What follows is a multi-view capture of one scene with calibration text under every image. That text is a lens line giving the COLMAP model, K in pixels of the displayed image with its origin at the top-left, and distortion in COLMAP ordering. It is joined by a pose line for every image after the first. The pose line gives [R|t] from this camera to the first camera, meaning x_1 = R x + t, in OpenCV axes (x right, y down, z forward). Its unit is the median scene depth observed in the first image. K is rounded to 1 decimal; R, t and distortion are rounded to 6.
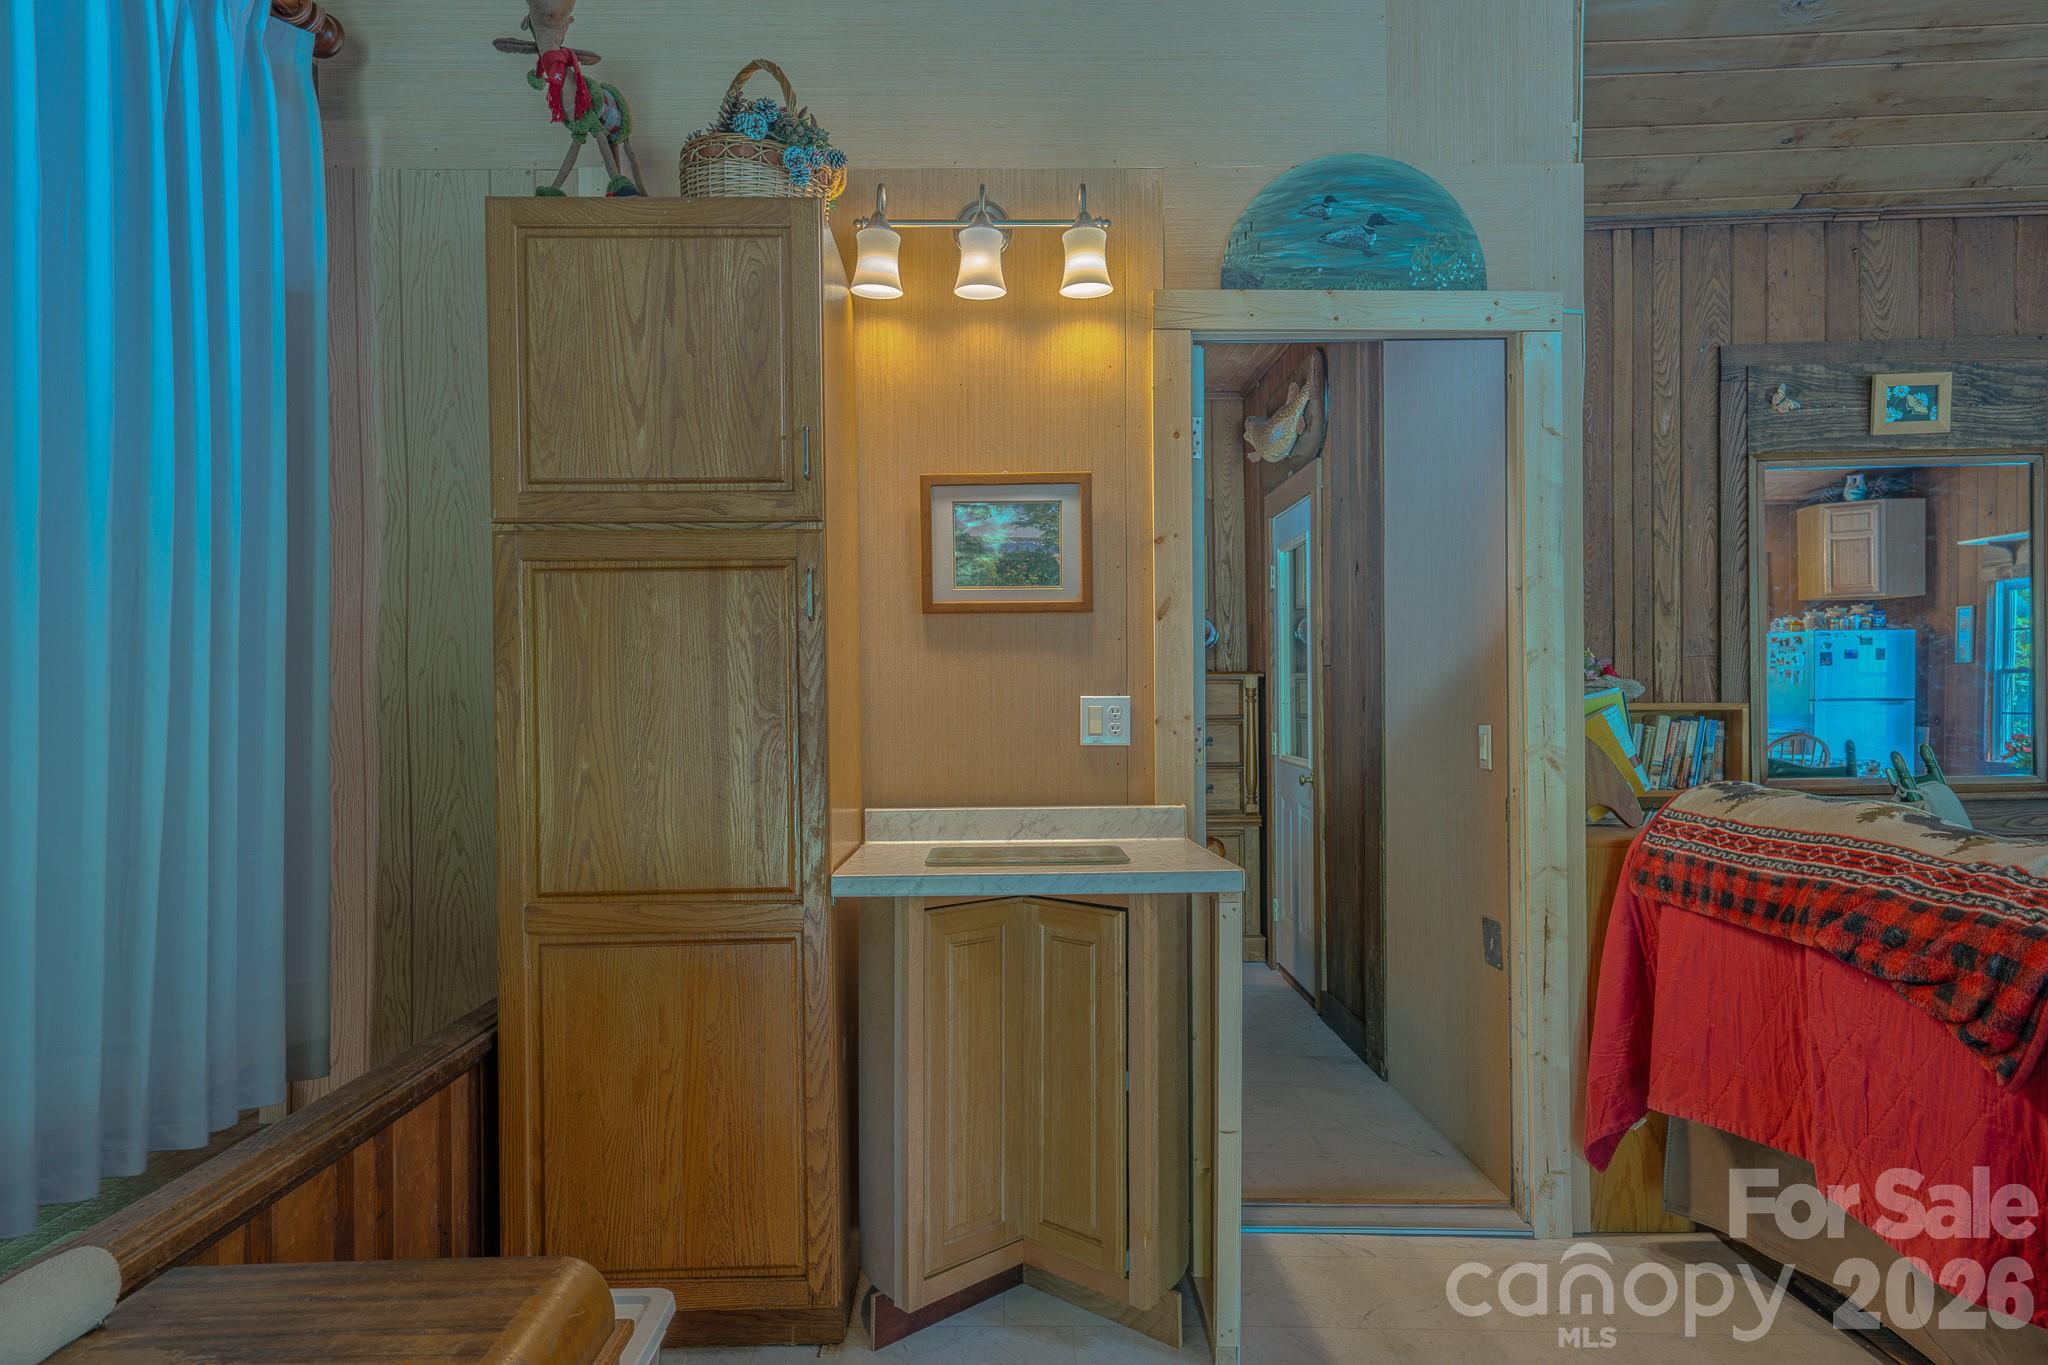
lens RADIAL K [[1344.3, 0, 1010.3], [0, 1344.3, 701.5], [0, 0, 1]] dist [0.029110, 0.002856]
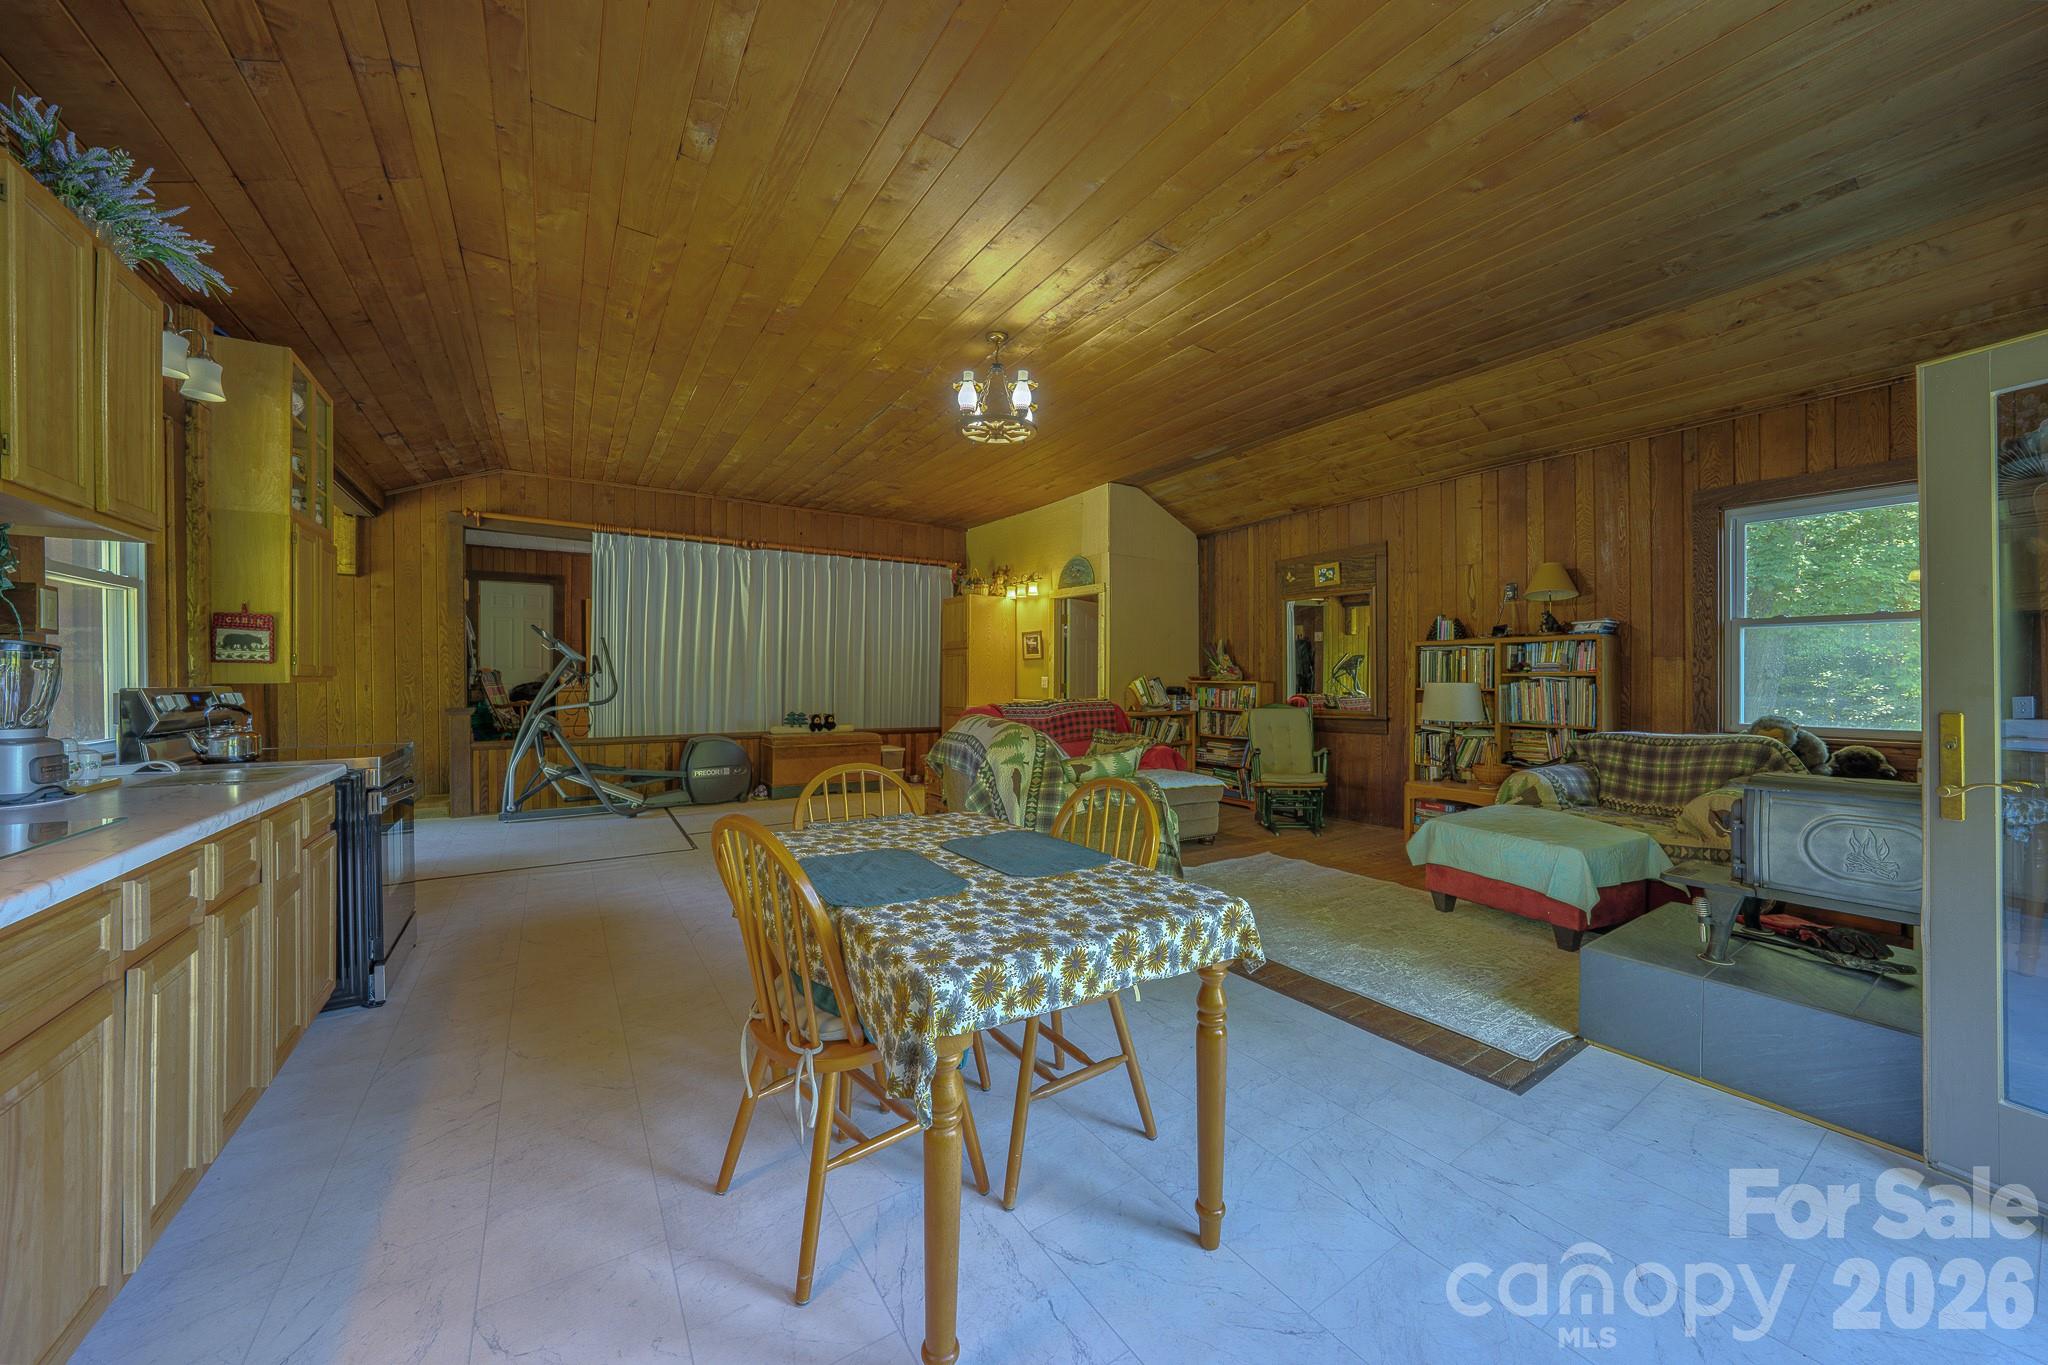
lens RADIAL K [[722.7, 0, 1035.1], [0, 722.7, 680.8], [0, 0, 1]] dist [-0.024048, 0.004336]
pose [[0.556718, 0.015332, -0.830560, 2.164959], [-0.010517, 0.999880, 0.011408, -0.019578], [0.830635, 0.002384, 0.556812, -0.441310]]
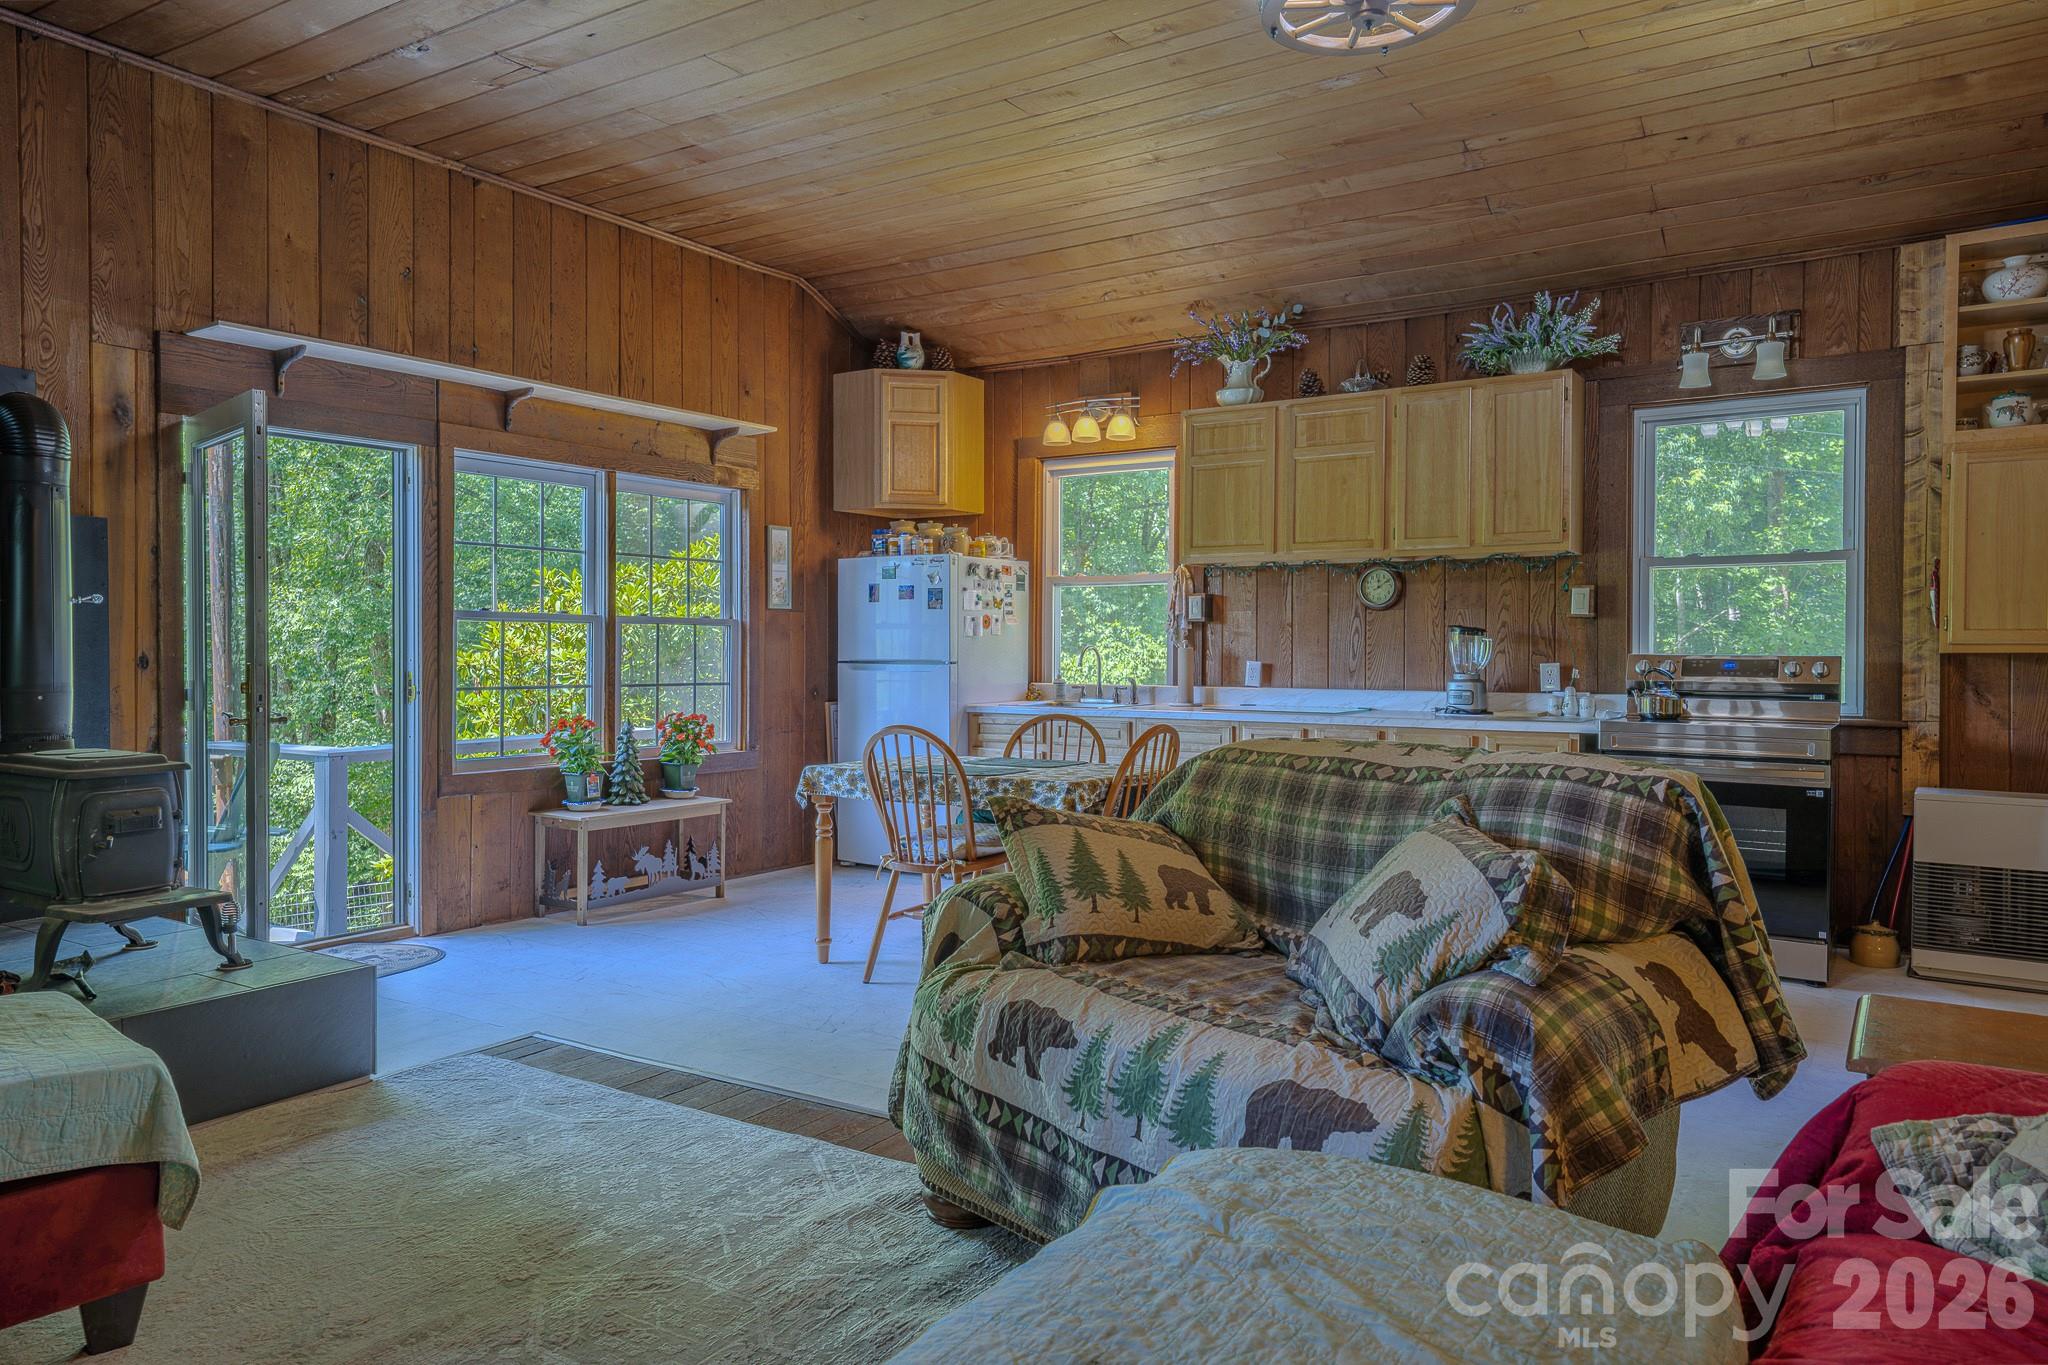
lens RADIAL K [[1344.3, 0, 1032.0], [0, 1344.3, 669.7], [0, 0, 1]] dist [0.029110, 0.002856]
pose [[-0.837718, 0.001585, 0.546100, 0.725907], [0.008757, 0.999906, 0.010532, 0.000960], [-0.546032, 0.013605, -0.837654, 1.157666]]
